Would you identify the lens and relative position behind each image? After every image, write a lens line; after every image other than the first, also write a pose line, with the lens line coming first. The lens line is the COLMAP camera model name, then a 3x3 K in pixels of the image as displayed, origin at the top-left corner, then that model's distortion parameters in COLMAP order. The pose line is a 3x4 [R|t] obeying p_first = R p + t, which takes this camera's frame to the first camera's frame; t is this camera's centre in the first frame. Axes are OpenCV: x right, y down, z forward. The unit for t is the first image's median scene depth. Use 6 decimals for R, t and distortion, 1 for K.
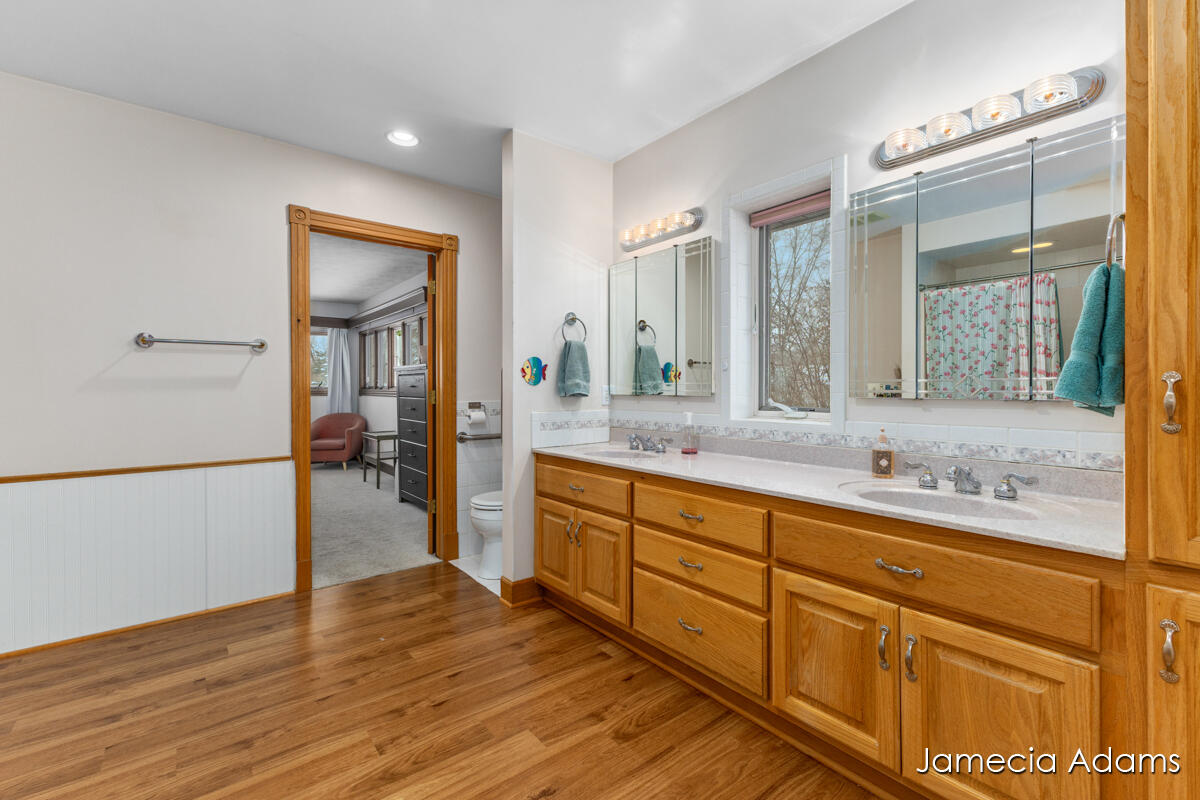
lens RADIAL K [[526.5, 0, 598.9], [0, 526.5, 394.5], [0, 0, 1]] dist [0.016936, 0.000174]
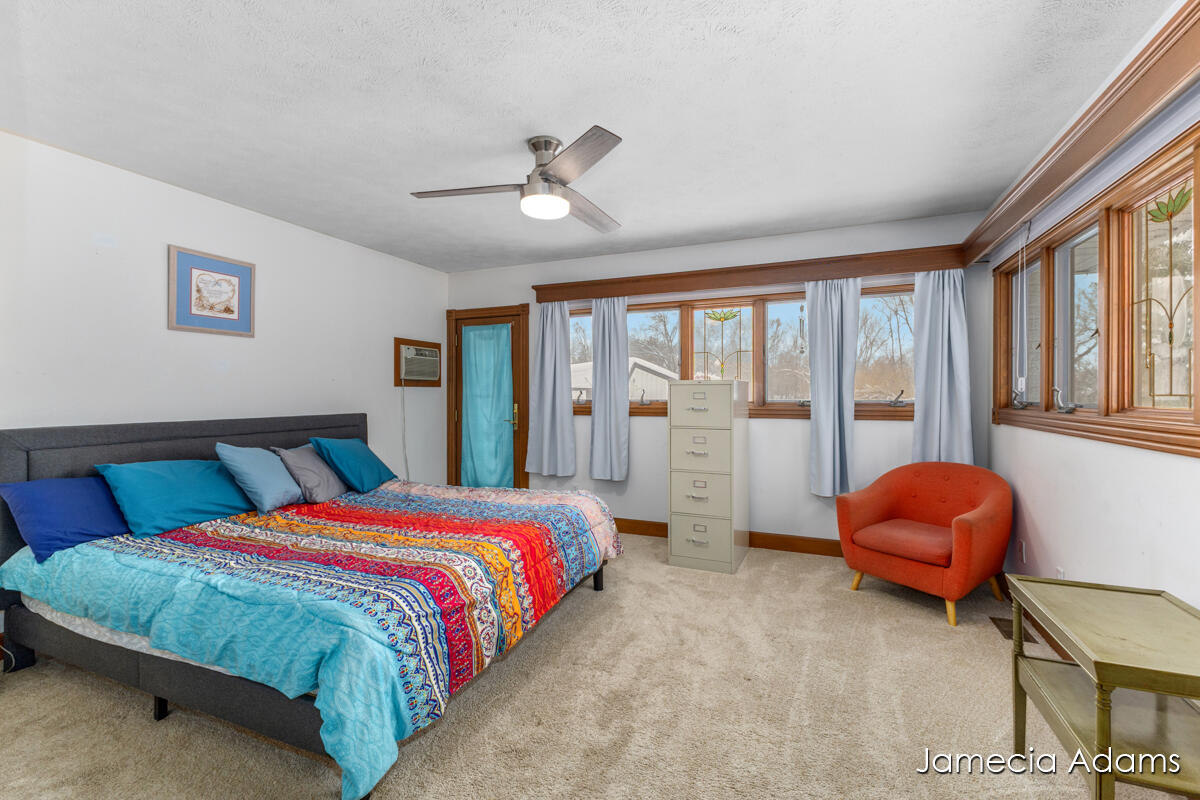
lens RADIAL K [[526.5, 0, 598.9], [0, 526.5, 394.5], [0, 0, 1]] dist [0.016936, 0.000174]
pose [[0.484864, 0.000282, -0.874589, -0.248528], [-0.004590, 0.999987, -0.002222, -0.018499], [0.874577, 0.005092, 0.484859, 0.547692]]
